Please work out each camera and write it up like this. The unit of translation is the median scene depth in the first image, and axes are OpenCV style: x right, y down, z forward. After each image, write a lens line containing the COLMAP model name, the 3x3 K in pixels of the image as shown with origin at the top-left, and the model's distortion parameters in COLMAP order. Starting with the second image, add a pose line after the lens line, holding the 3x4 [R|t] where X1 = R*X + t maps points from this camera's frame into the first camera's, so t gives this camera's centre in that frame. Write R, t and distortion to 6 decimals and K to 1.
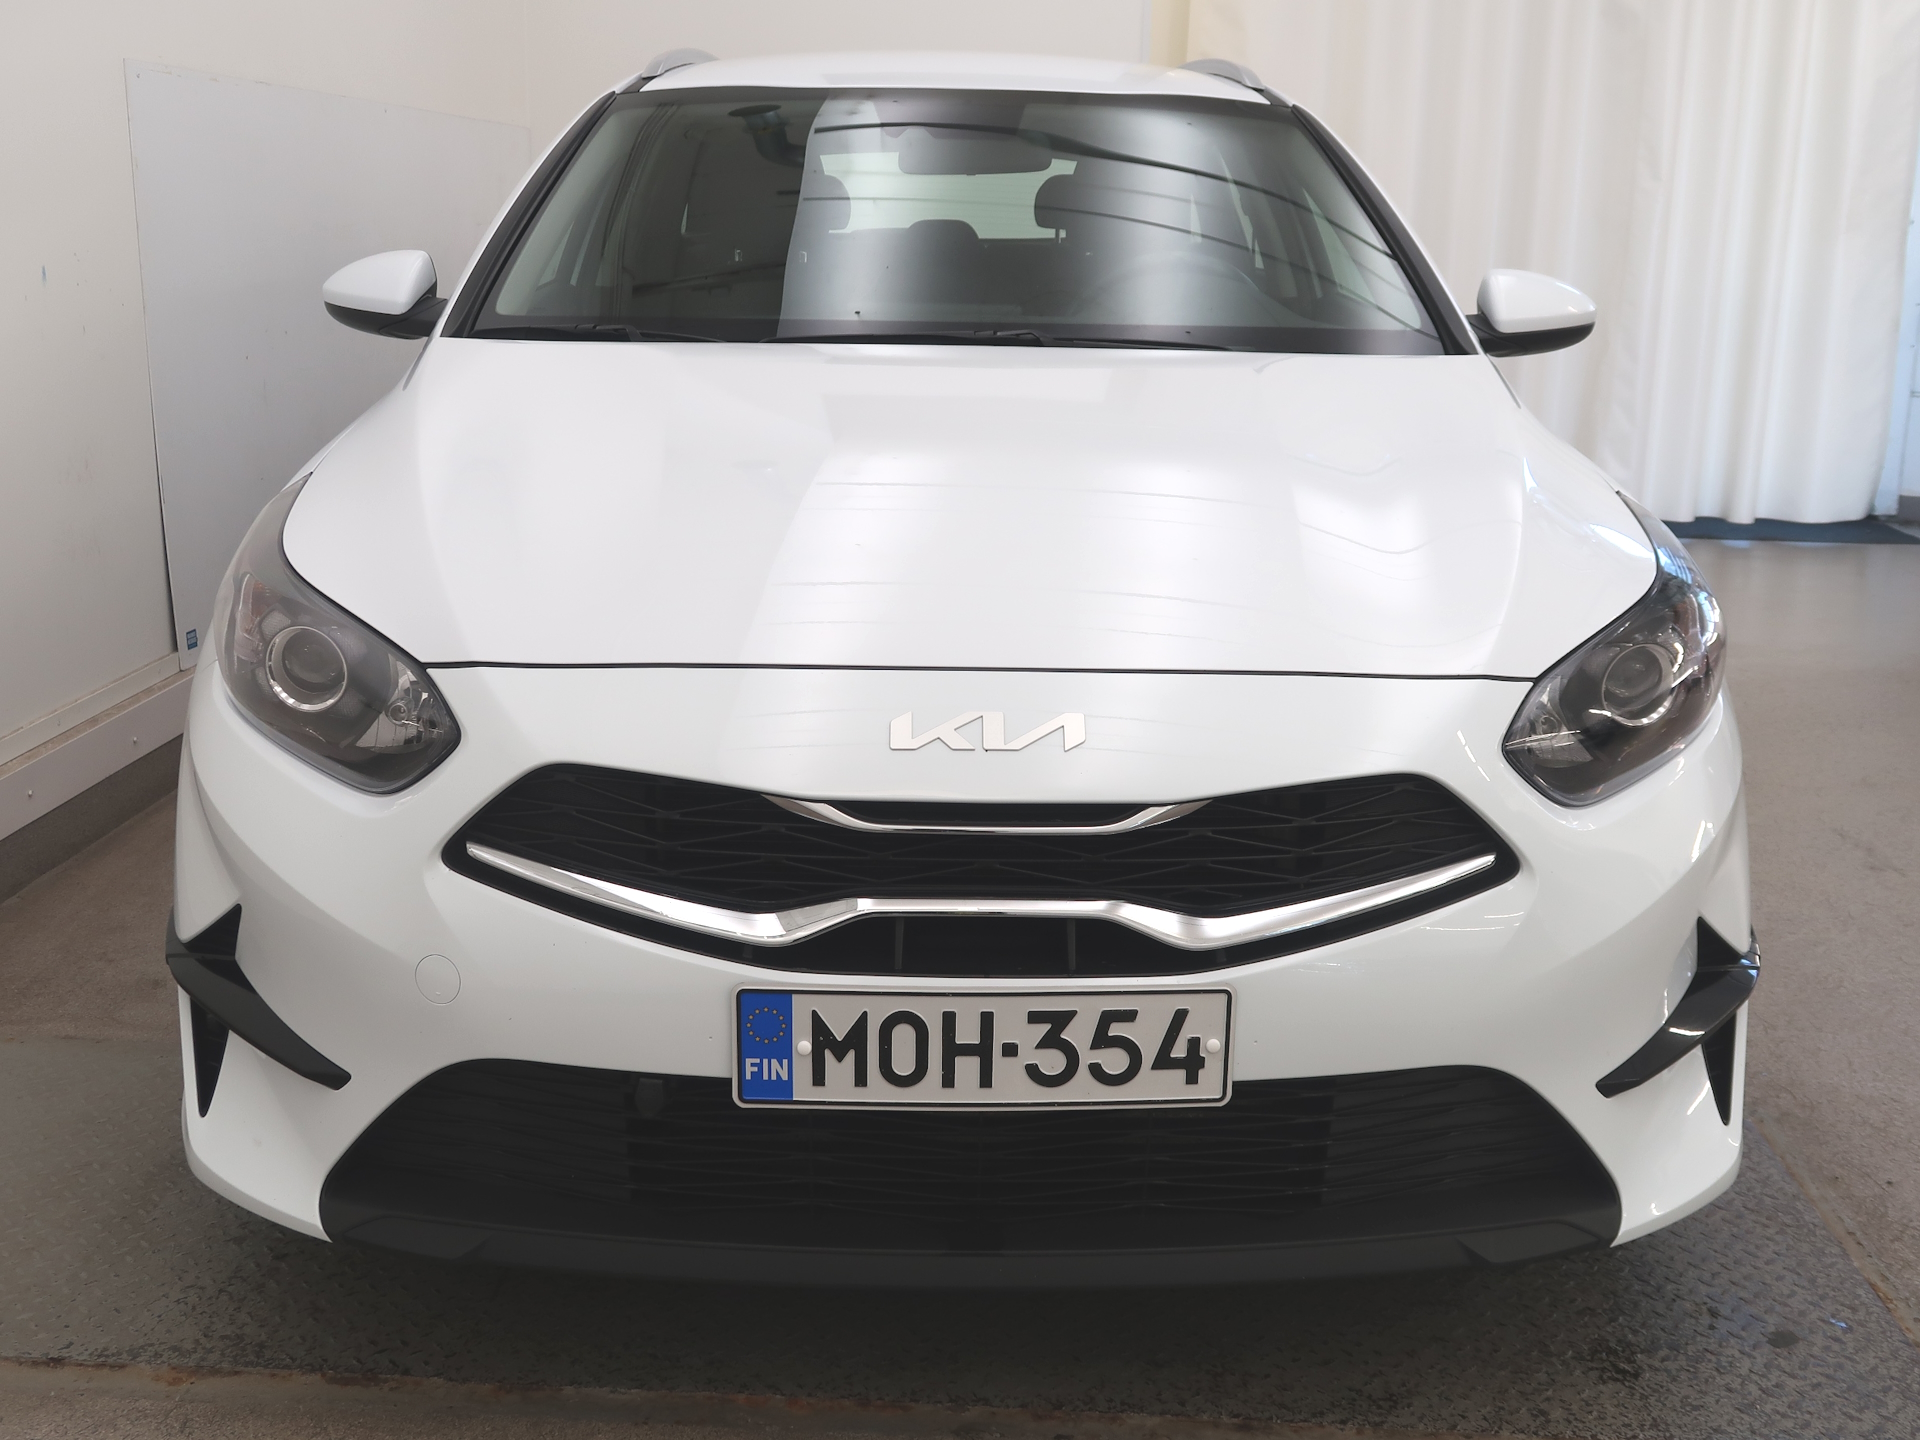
lens RADIAL K [[2046.6, 0, 960.9], [0, 2046.6, 723.3], [0, 0, 1]] dist [-0.017855, 0.000000]
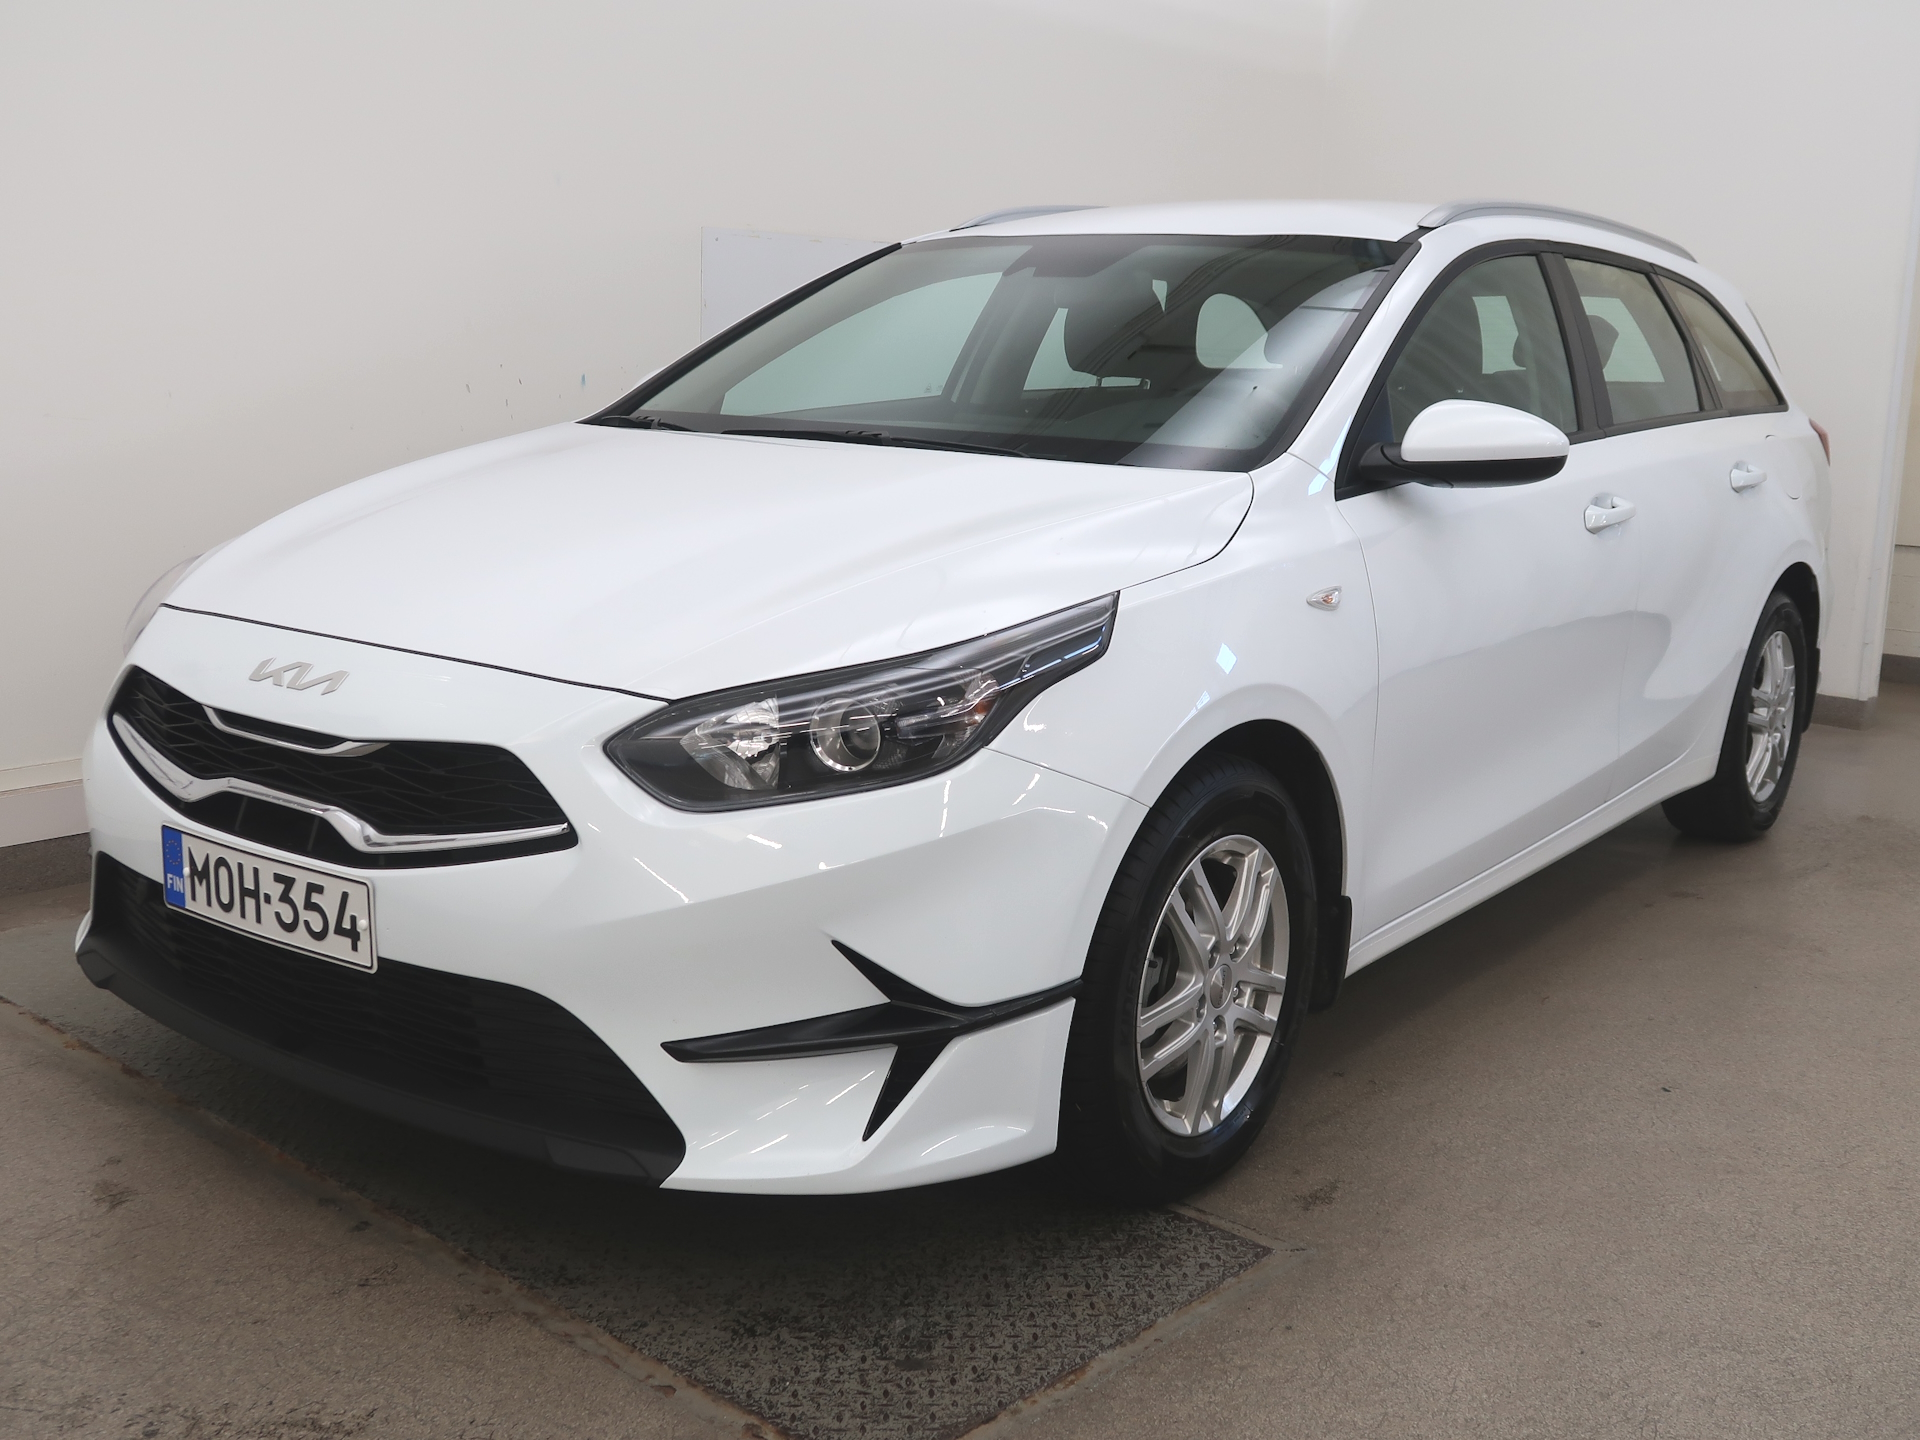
lens RADIAL K [[2046.6, 0, 961.8], [0, 2046.6, 717.4], [0, 0, 1]] dist [-0.017855, 0.000000]
pose [[0.772099, 0.117430, -0.624558, 1.260889], [-0.166317, 0.985865, -0.020243, -0.015605], [0.613353, 0.119504, 0.780716, 0.173659]]
